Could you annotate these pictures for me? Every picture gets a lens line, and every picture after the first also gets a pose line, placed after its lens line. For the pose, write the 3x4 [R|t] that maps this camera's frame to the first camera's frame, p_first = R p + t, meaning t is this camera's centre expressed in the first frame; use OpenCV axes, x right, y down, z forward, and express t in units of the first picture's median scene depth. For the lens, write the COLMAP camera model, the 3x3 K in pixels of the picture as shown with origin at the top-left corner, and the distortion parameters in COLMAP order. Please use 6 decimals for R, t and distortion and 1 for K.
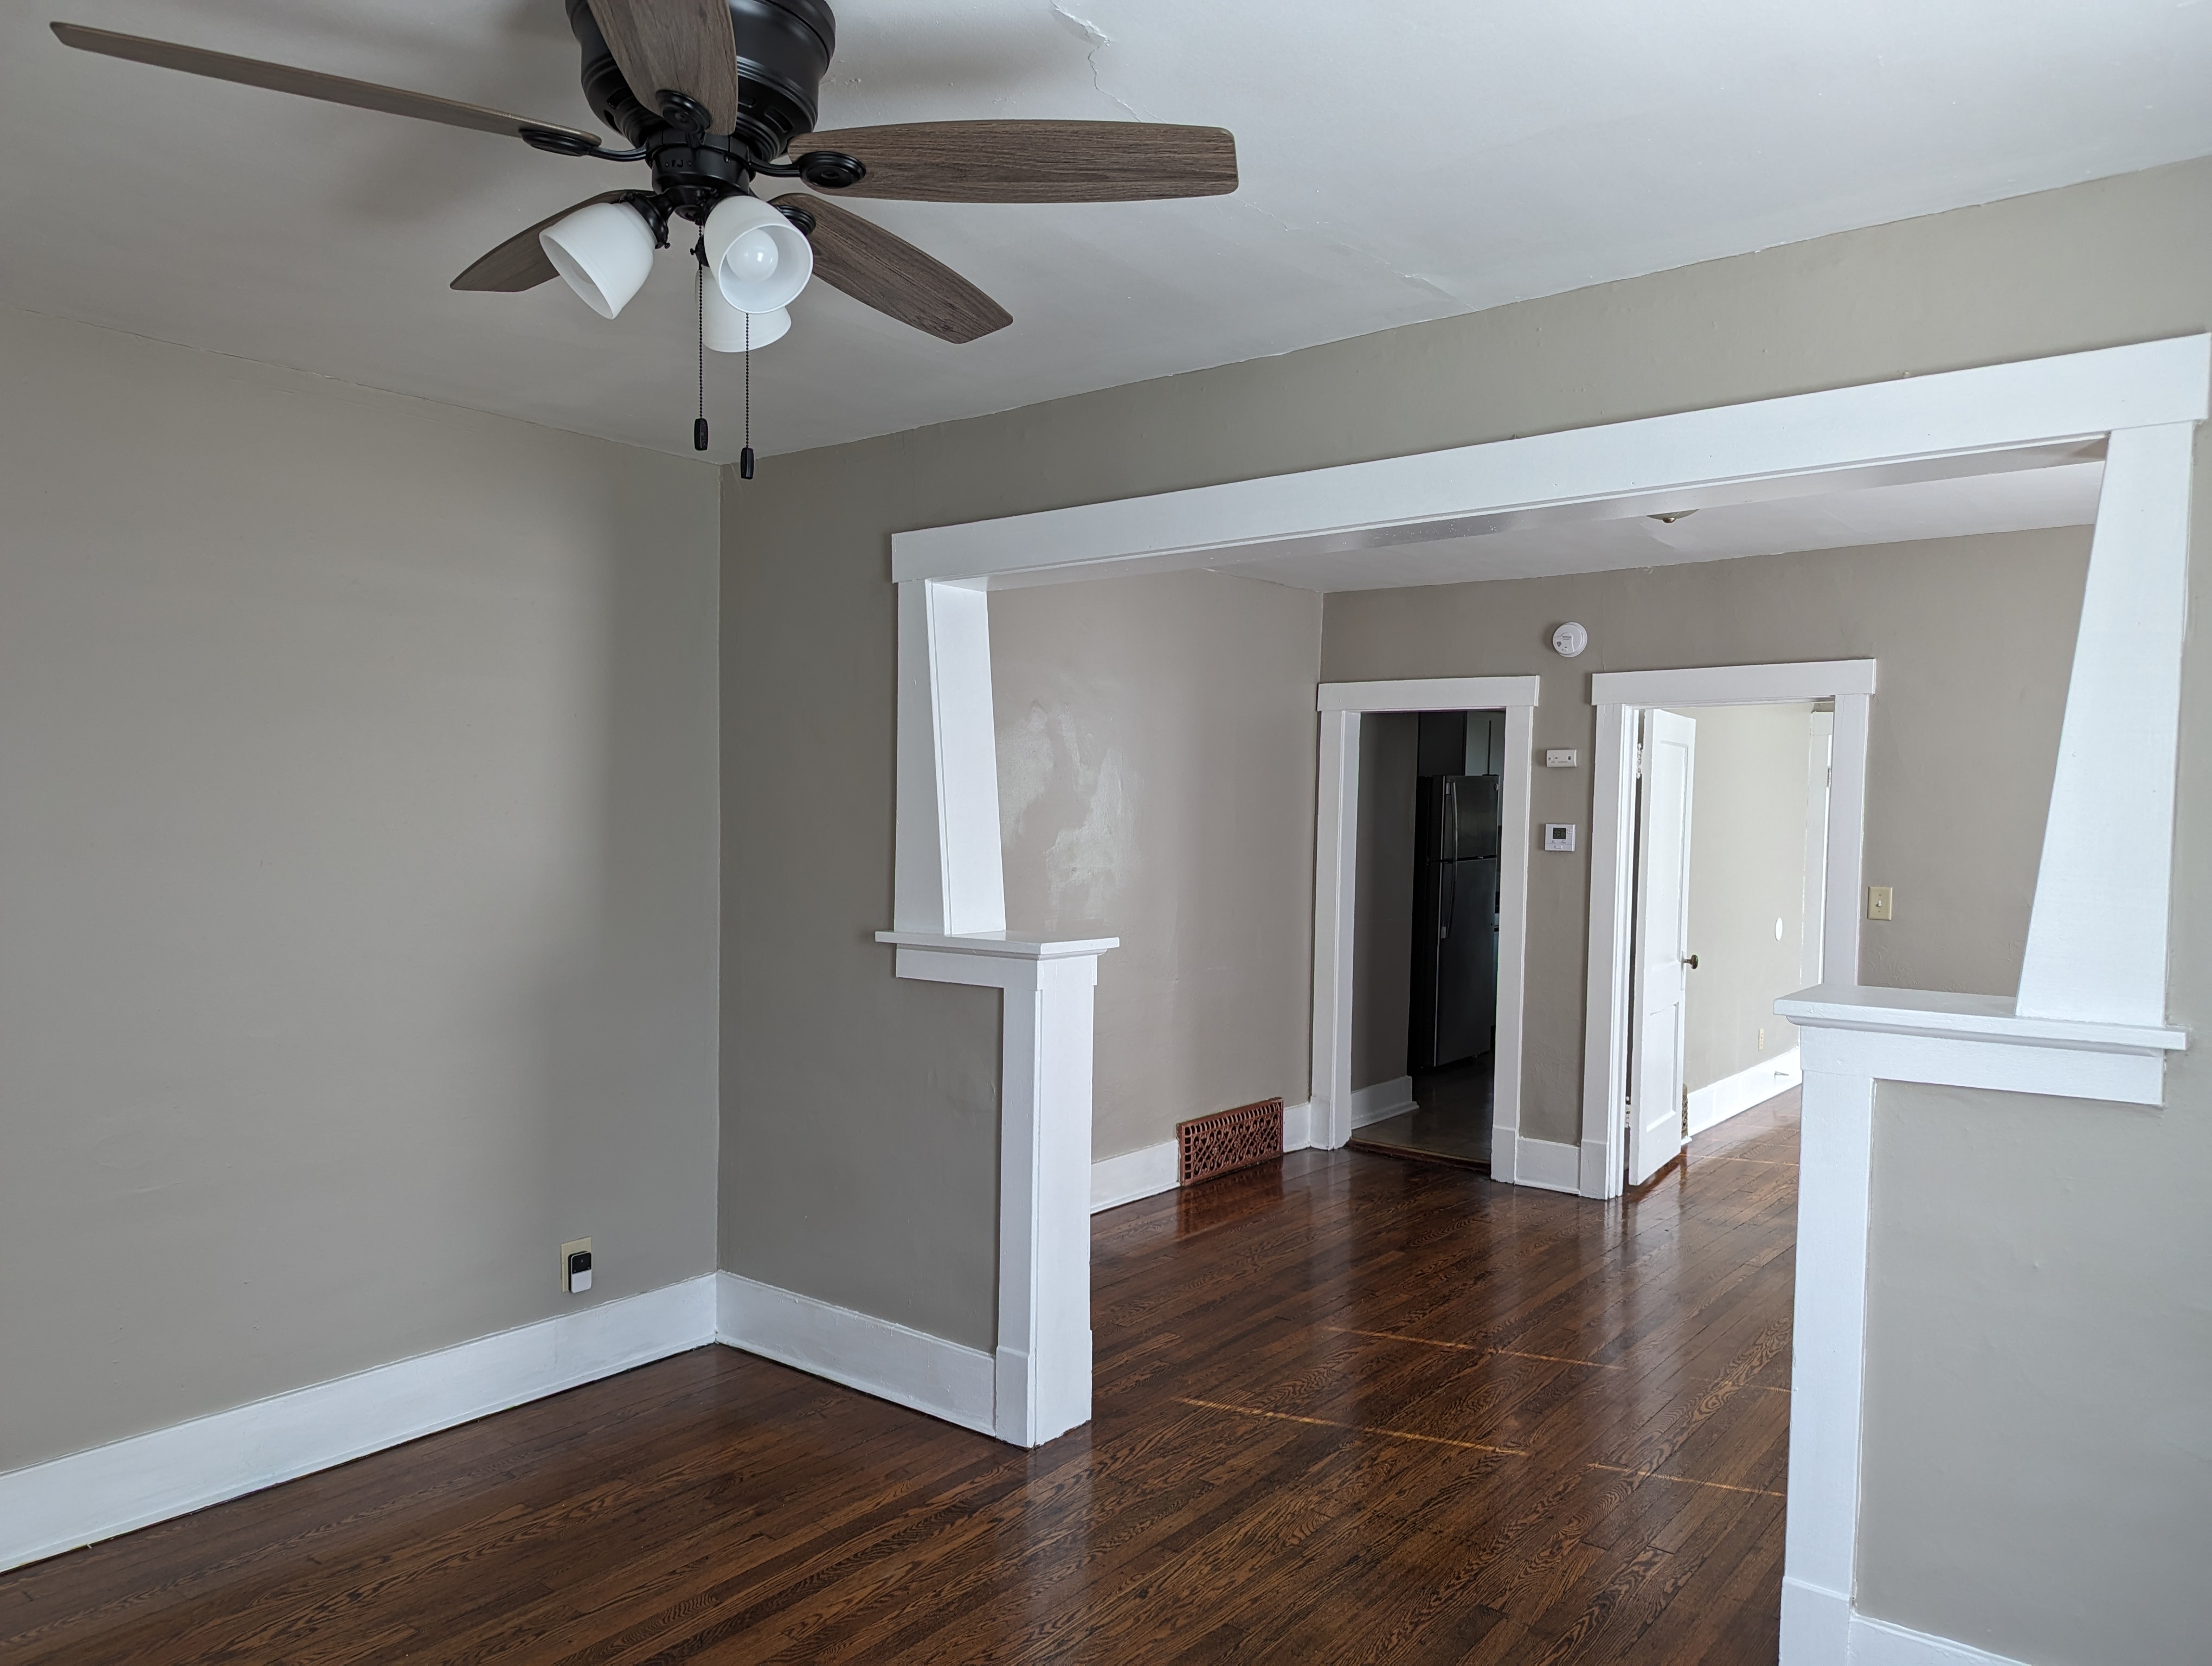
lens RADIAL K [[1554.5, 0, 1110.7], [0, 1554.5, 847.3], [0, 0, 1]] dist [0.010040, 0.006308]
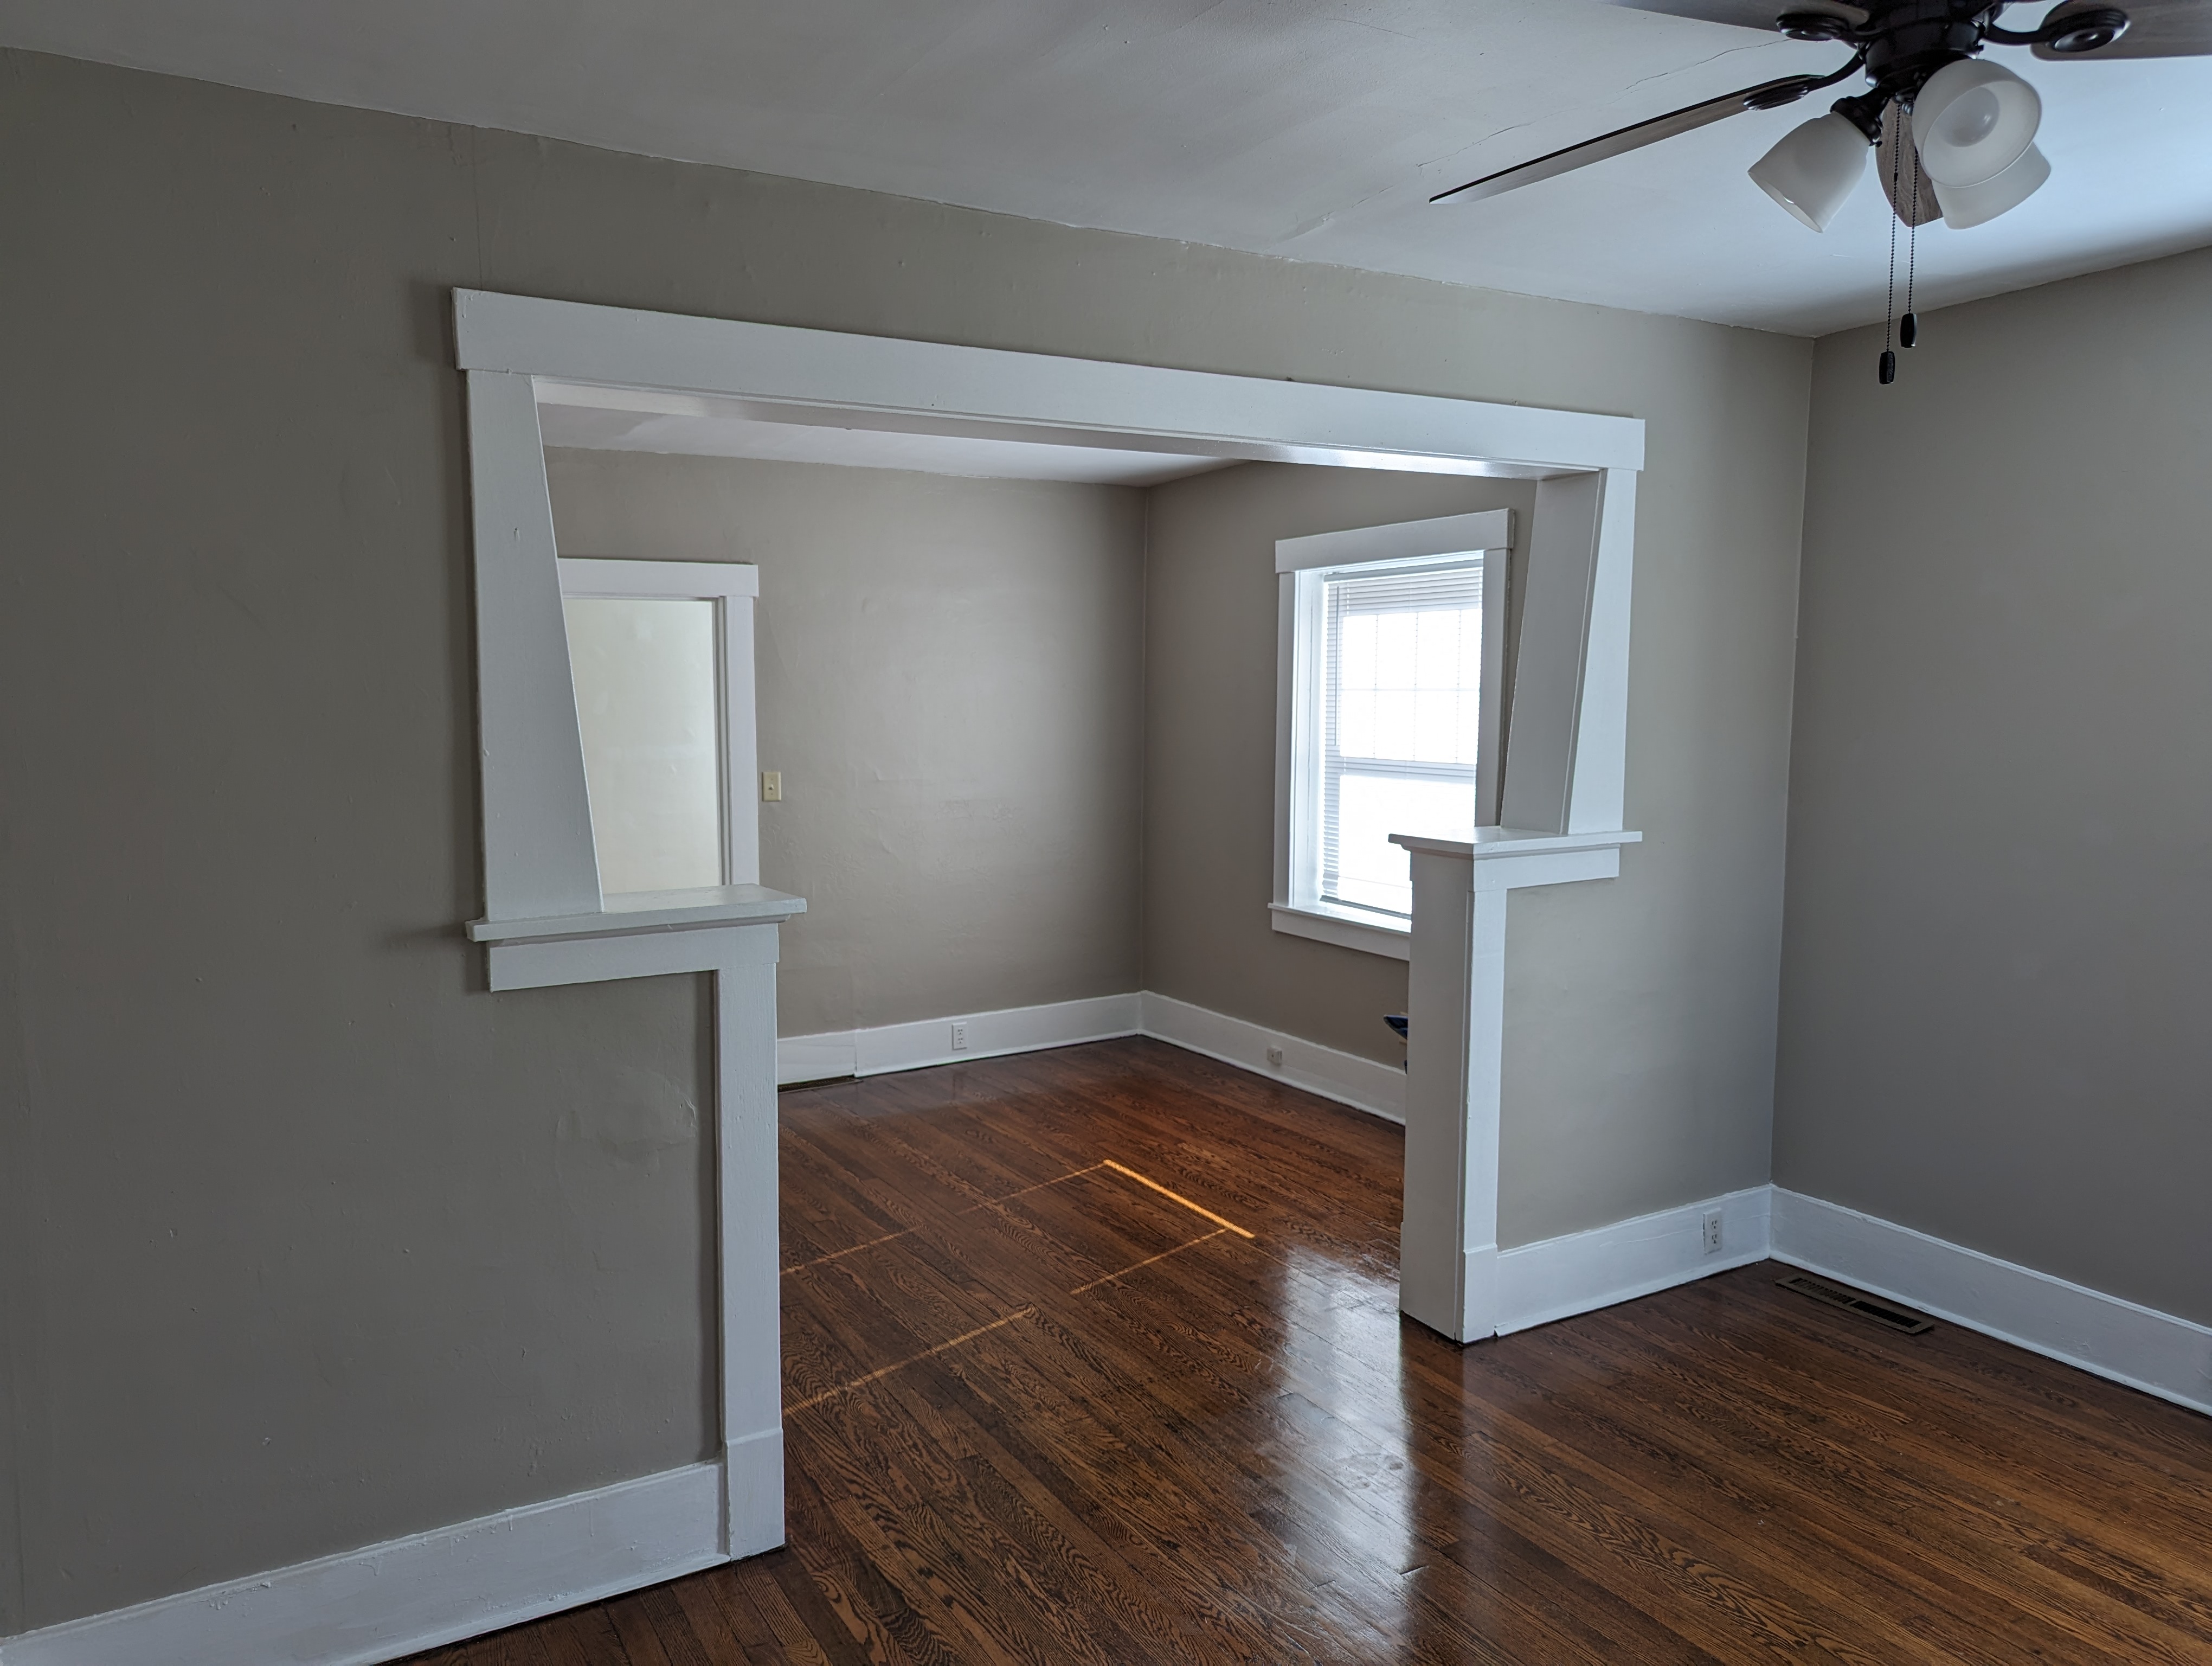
lens RADIAL K [[1554.5, 0, 1085.9], [0, 1554.5, 828.0], [0, 0, 1]] dist [0.010040, 0.006308]
pose [[0.371680, -0.092872, 0.923704, -0.689197], [0.035514, 0.995678, 0.085818, -0.033429], [-0.927682, 0.000908, 0.373371, 0.569623]]
